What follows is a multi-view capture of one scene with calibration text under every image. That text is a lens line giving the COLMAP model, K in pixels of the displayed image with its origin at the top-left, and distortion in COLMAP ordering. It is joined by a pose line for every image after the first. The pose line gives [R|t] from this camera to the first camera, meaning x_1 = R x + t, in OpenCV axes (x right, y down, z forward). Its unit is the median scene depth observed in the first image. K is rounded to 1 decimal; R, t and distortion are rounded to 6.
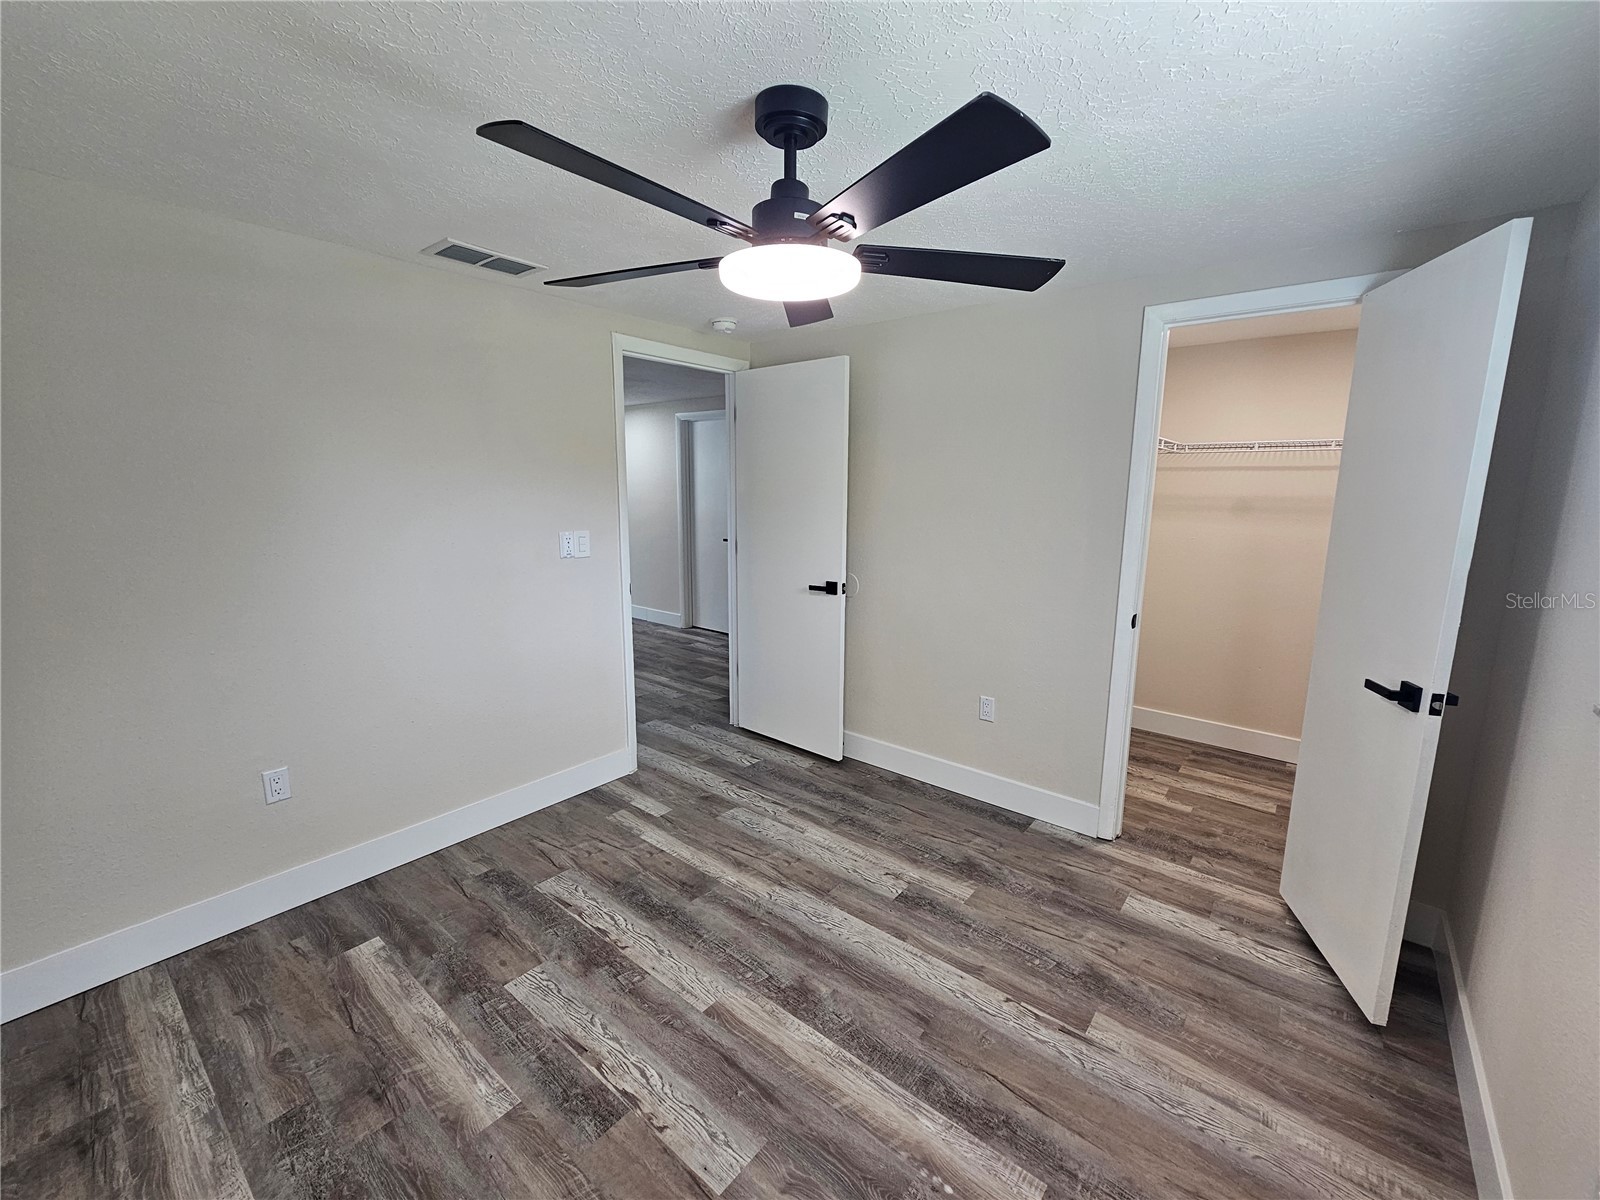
lens RADIAL K [[691.5, 0, 800.0], [0, 691.5, 600.0], [0, 0, 1]] dist [-0.000297, -0.000117]
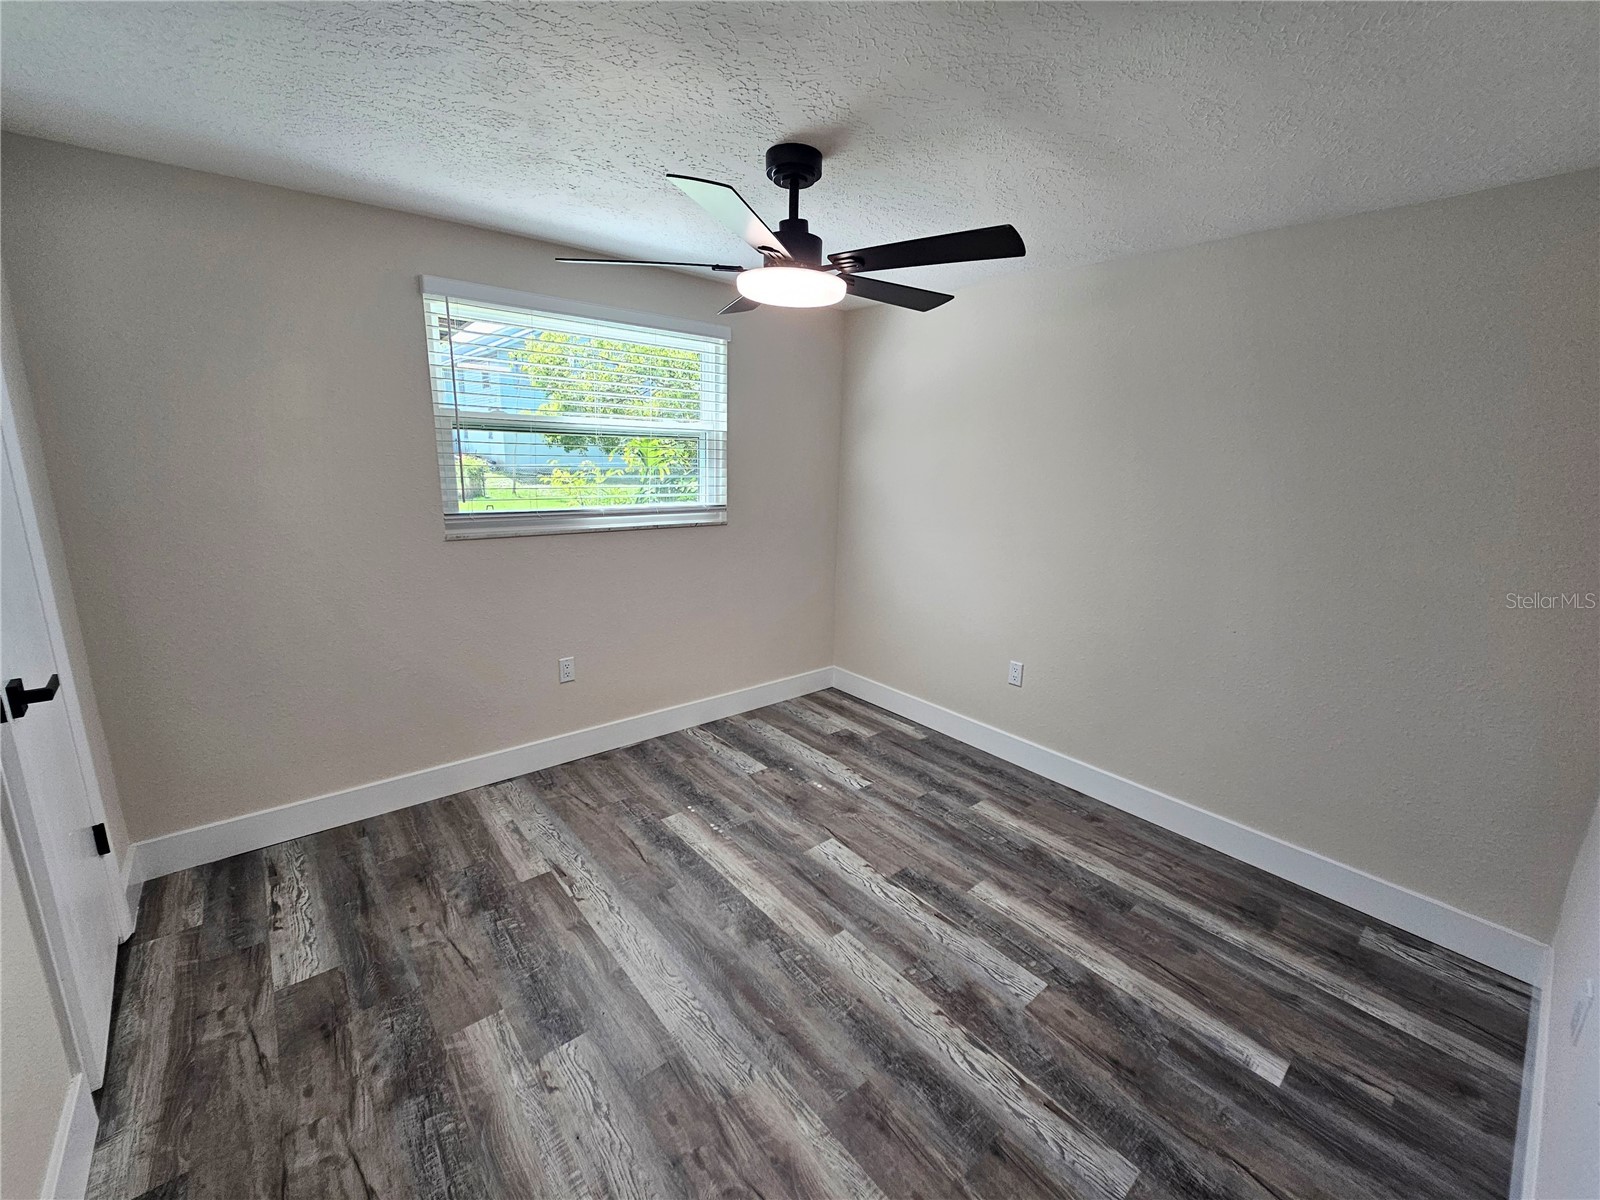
lens RADIAL K [[648.5, 0, 804.2], [0, 648.5, 591.6], [0, 0, 1]] dist [-0.001206, -0.000214]
pose [[-0.984254, -0.076282, 0.159452, -0.197414], [-0.011318, 0.927431, 0.373823, -0.299410], [-0.176396, 0.366133, -0.913691, 1.726781]]
